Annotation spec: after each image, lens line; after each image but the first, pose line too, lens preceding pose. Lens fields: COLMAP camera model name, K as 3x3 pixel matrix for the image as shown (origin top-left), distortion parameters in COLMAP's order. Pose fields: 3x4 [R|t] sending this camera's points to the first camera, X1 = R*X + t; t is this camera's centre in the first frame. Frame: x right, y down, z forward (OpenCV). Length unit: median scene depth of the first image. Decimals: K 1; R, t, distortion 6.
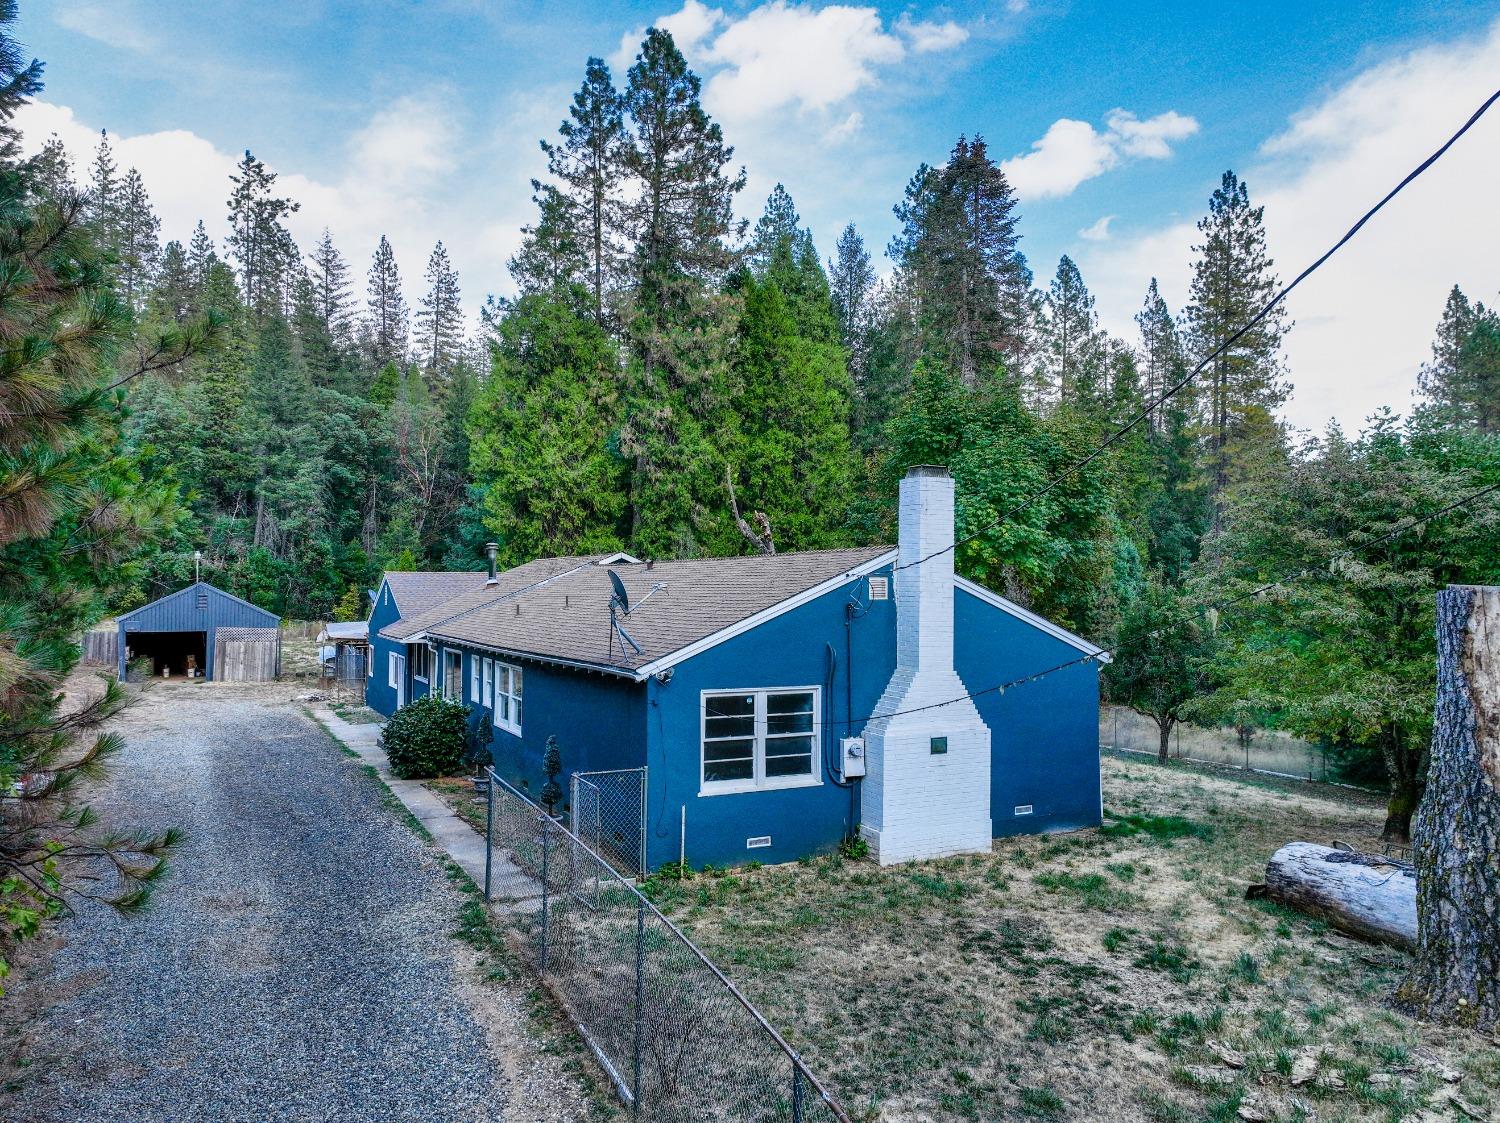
lens RADIAL K [[1050.9, 0, 750.0], [0, 1050.9, 561.5], [0, 0, 1]] dist [0.002932, 0.009229]
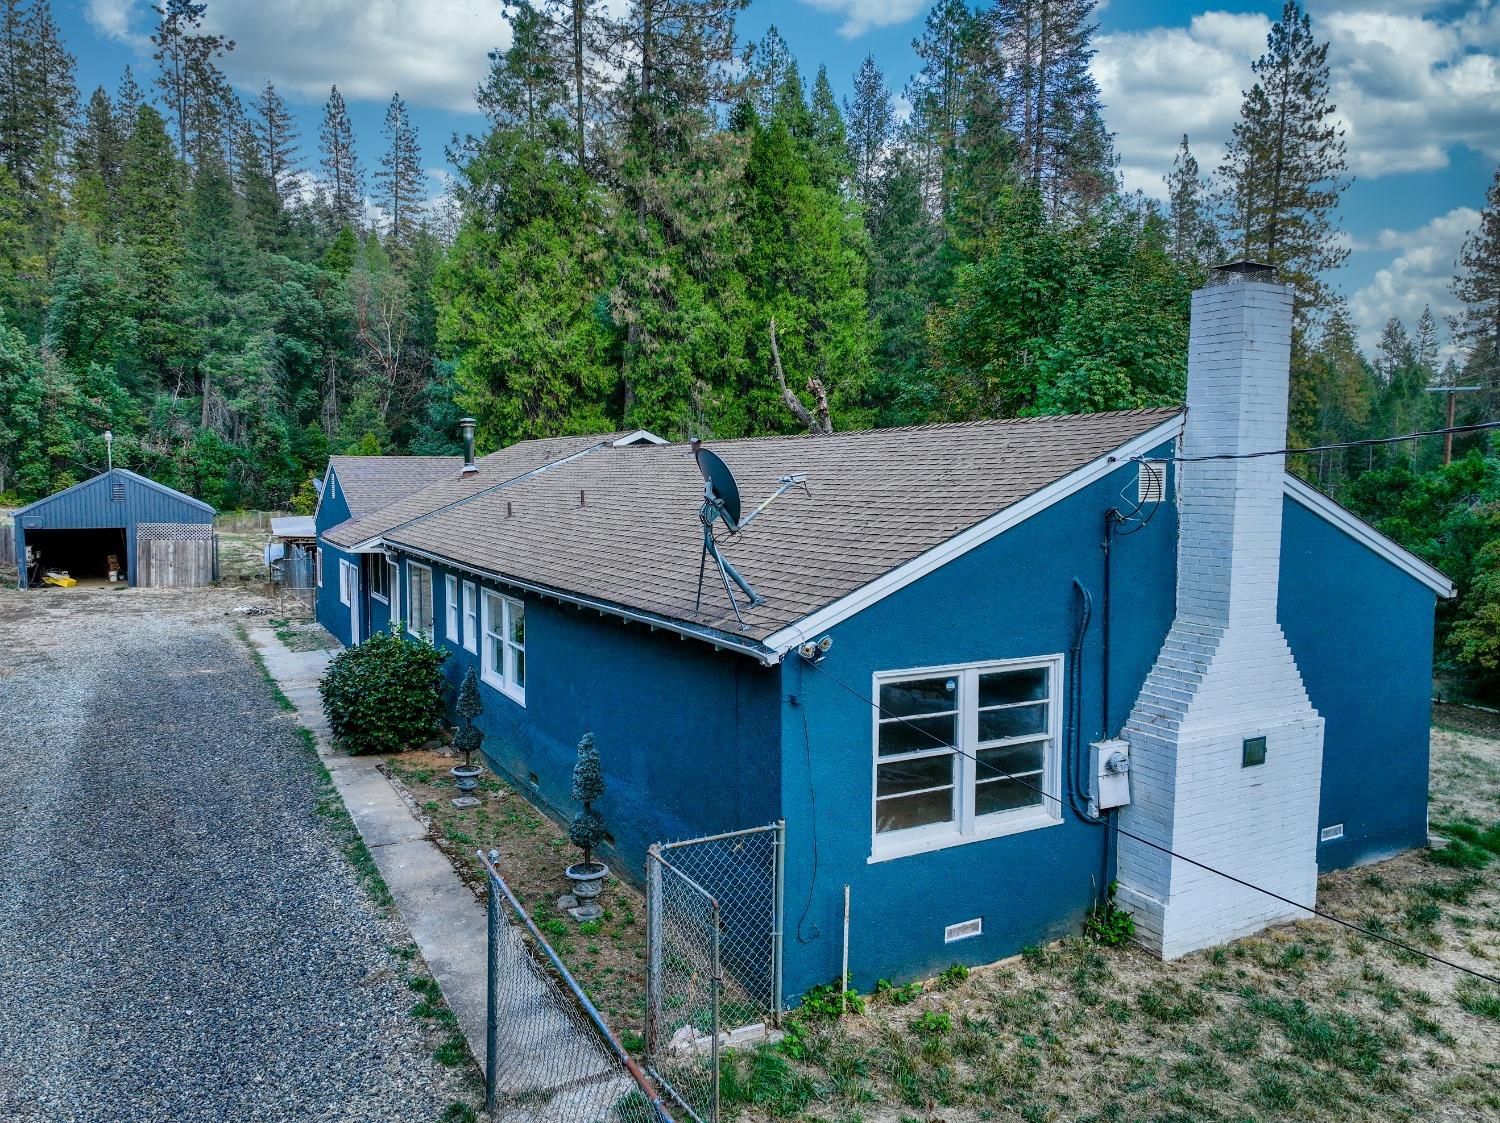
lens RADIAL K [[1050.9, 0, 750.0], [0, 1050.9, 561.5], [0, 0, 1]] dist [0.002932, 0.009229]
pose [[0.999718, -0.002077, 0.023675, -0.028768], [-0.000490, 0.994162, 0.107893, 0.001710], [-0.023761, -0.107875, 0.993881, 0.109805]]
